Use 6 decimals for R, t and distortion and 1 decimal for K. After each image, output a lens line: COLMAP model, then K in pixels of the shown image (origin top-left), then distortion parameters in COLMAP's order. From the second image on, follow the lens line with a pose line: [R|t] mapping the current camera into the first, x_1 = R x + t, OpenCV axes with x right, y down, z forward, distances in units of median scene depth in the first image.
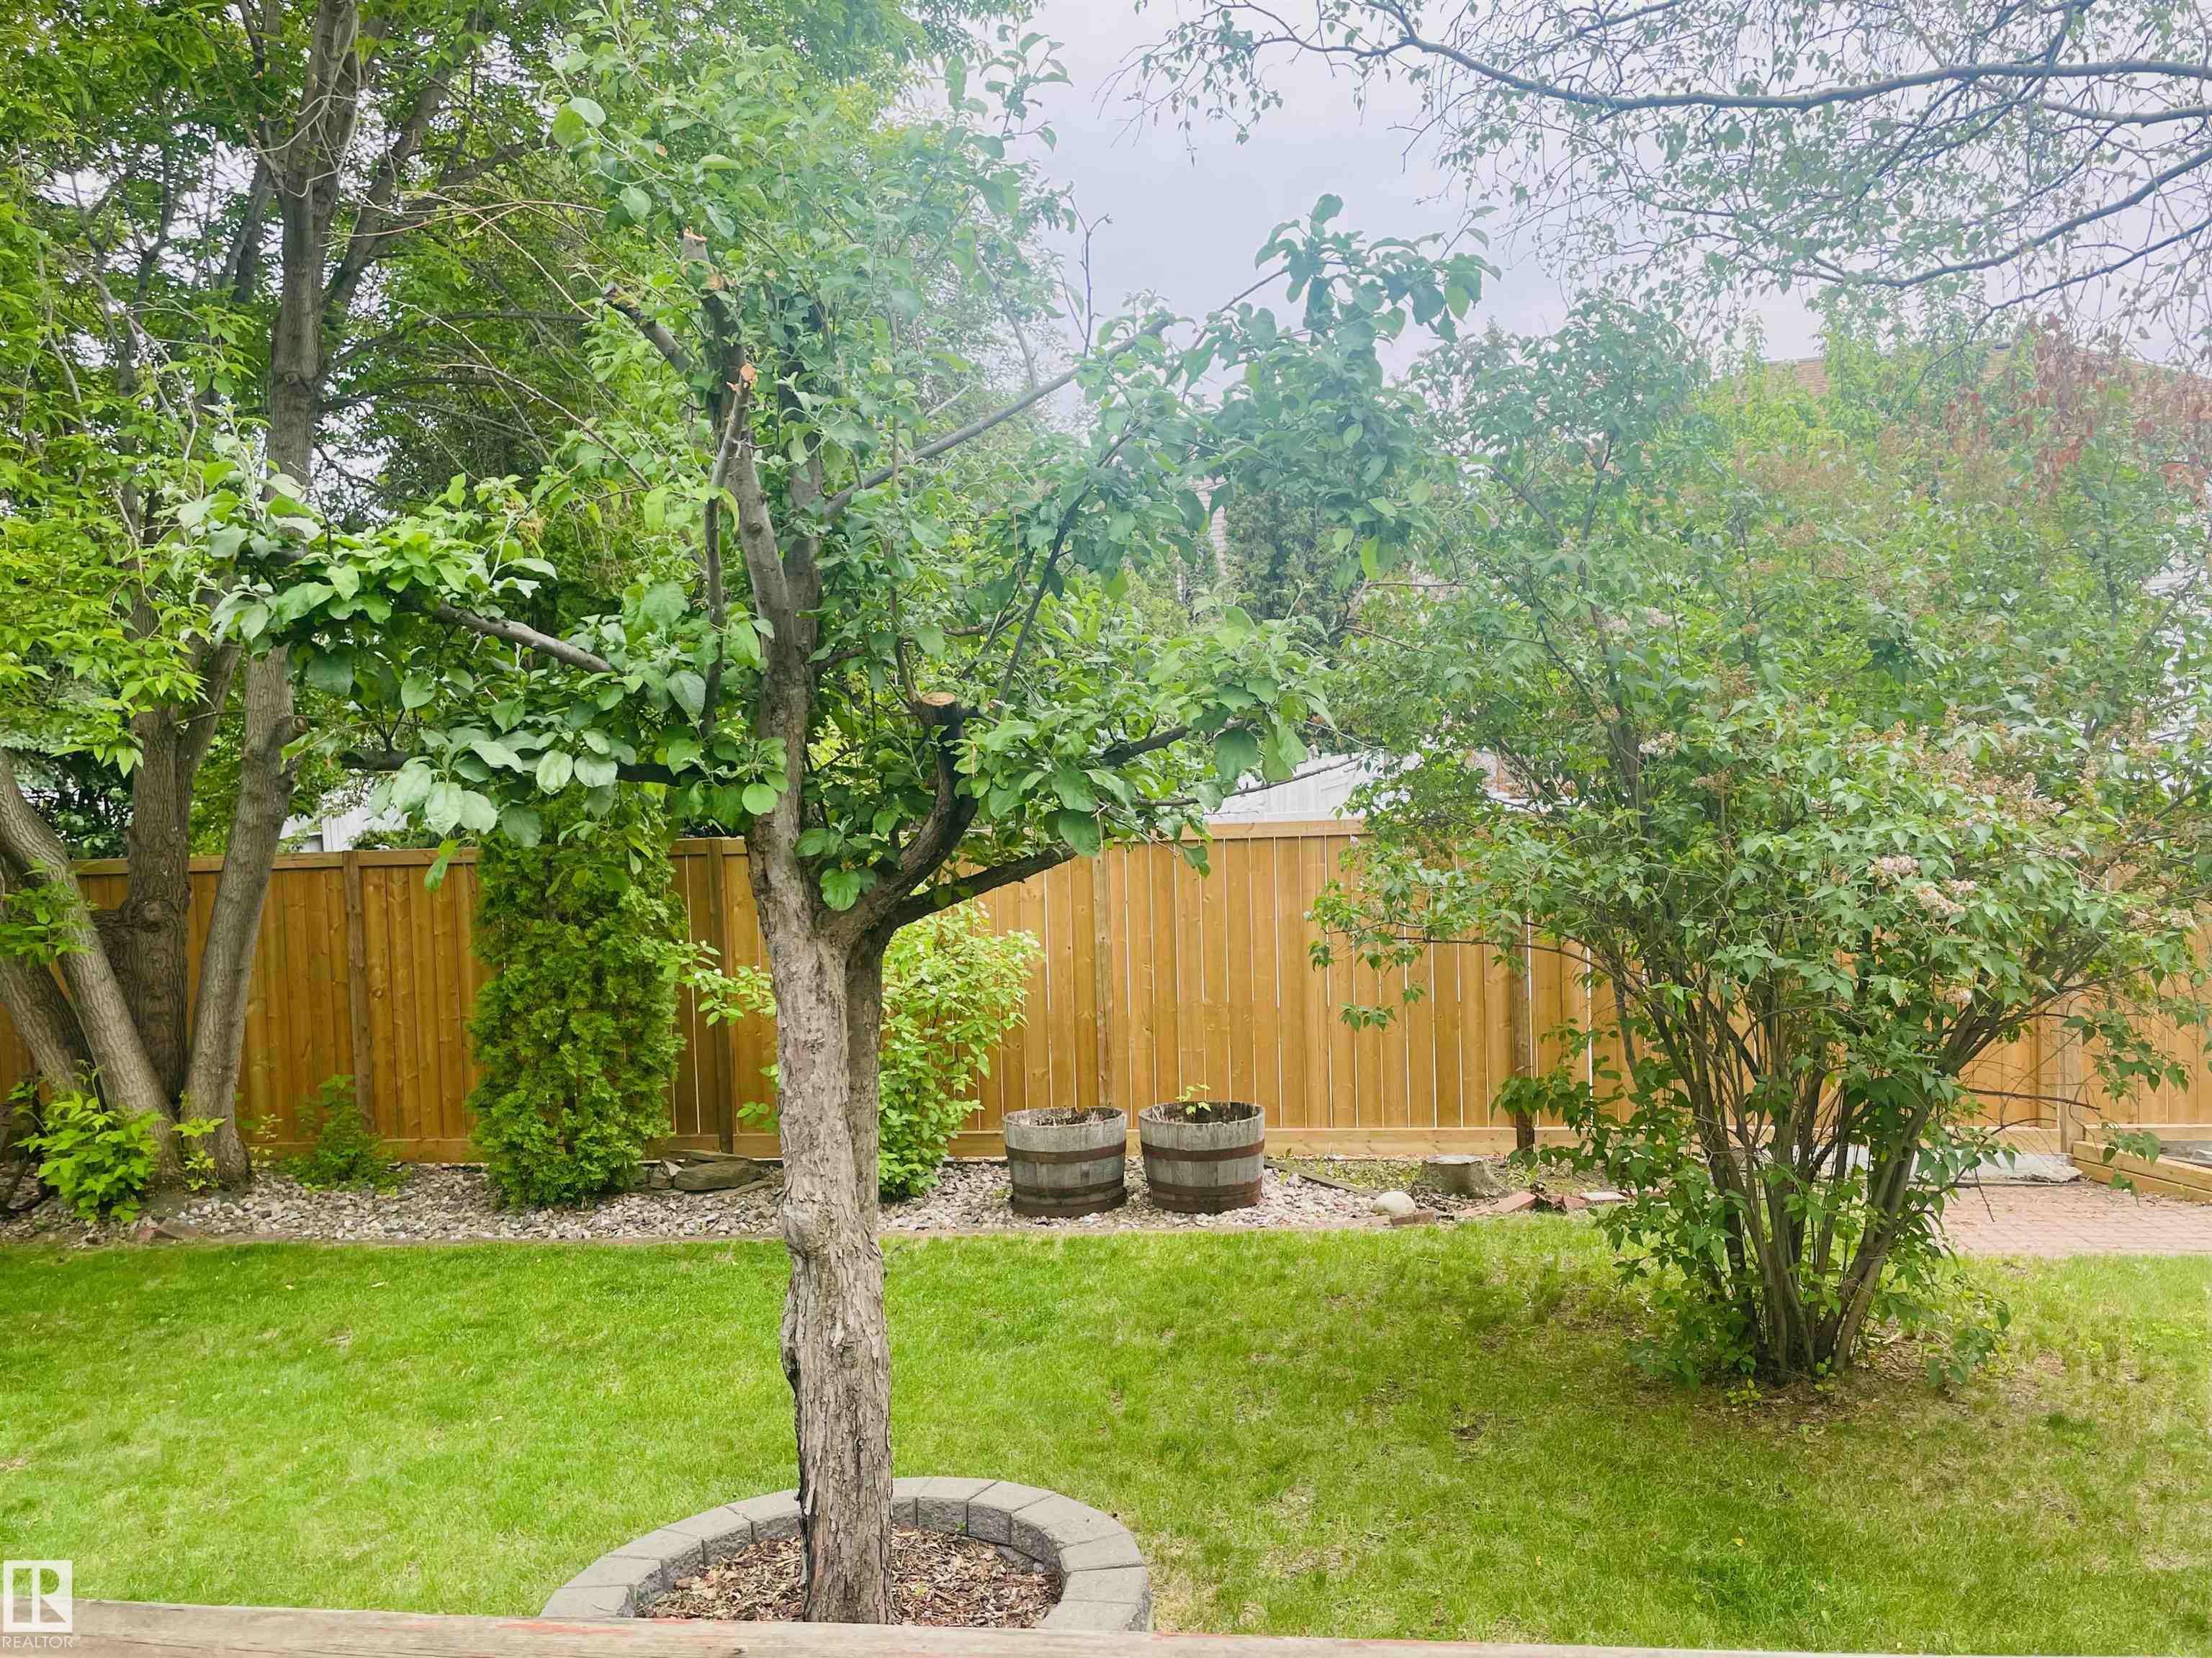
lens RADIAL K [[1712.0, 0, 1102.0], [0, 1712.0, 826.9], [0, 0, 1]] dist [0.058667, -0.063588]
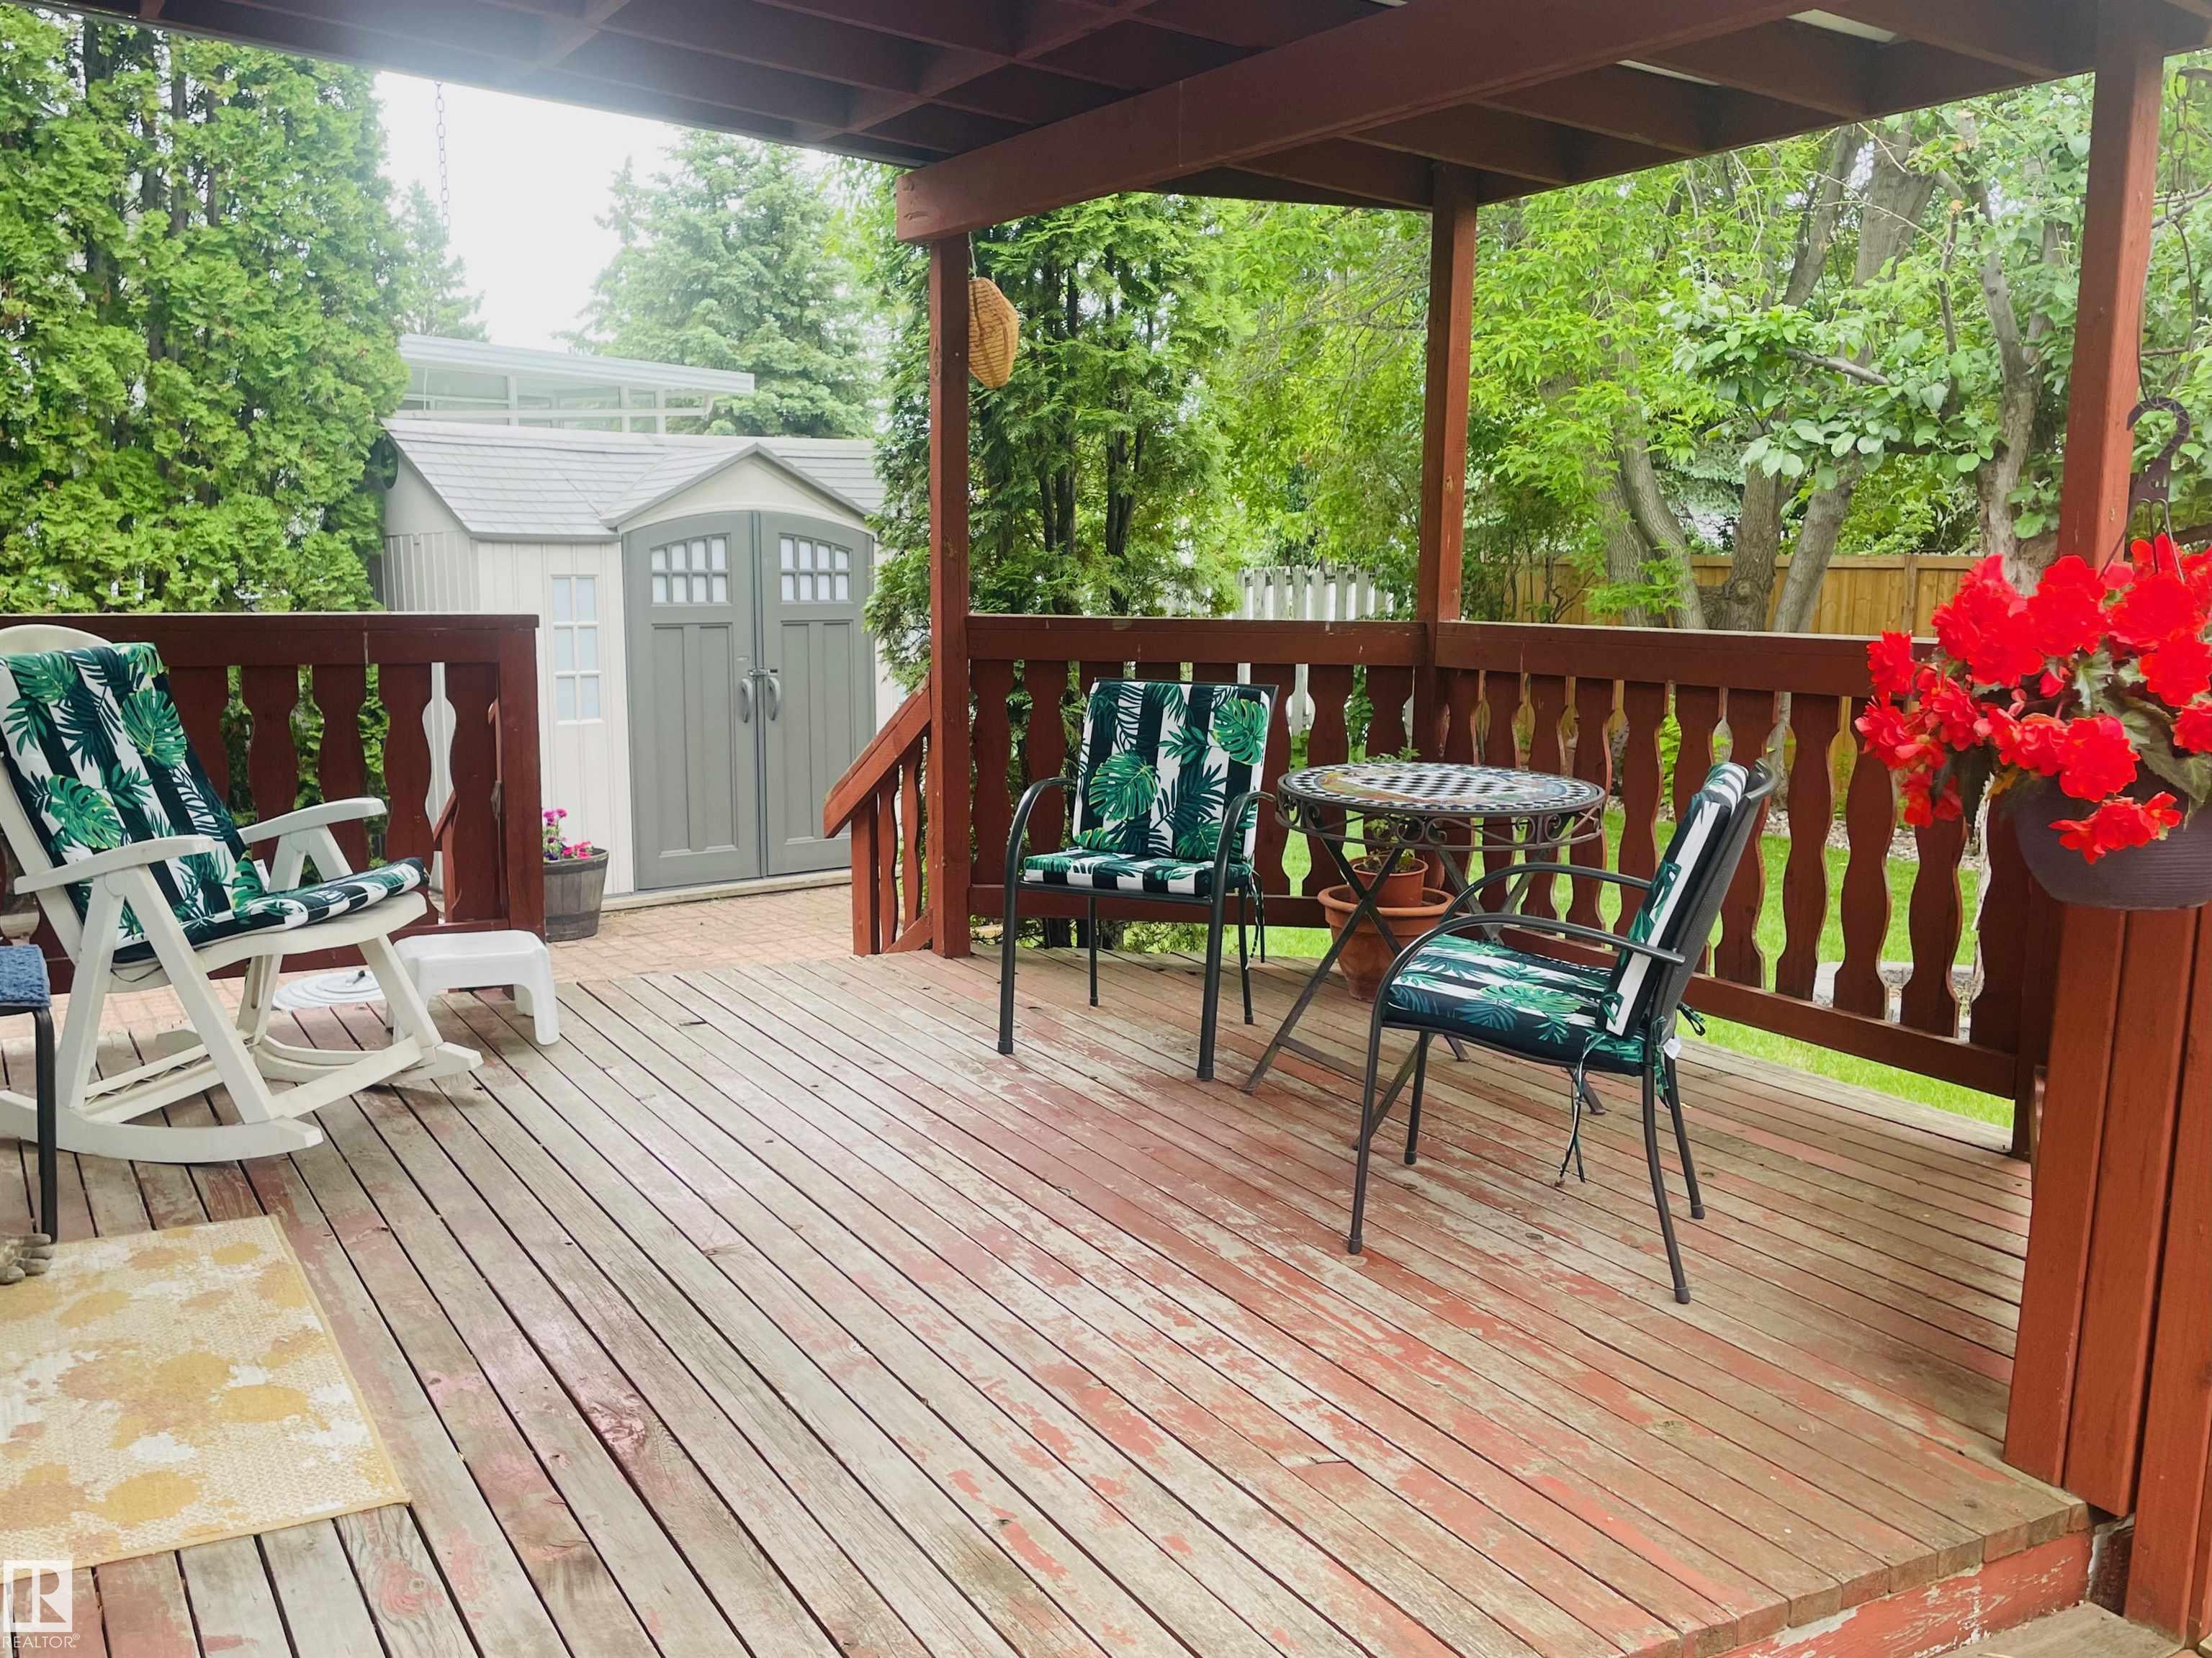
lens RADIAL K [[1712.0, 0, 1009.1], [0, 1712.0, 779.0], [0, 0, 1]] dist [0.058667, -0.063588]
pose [[0.578472, 0.158341, -0.800186, 0.647514], [-0.062285, 0.986689, 0.150220, 0.091172], [0.813321, -0.037059, 0.580634, -0.713593]]
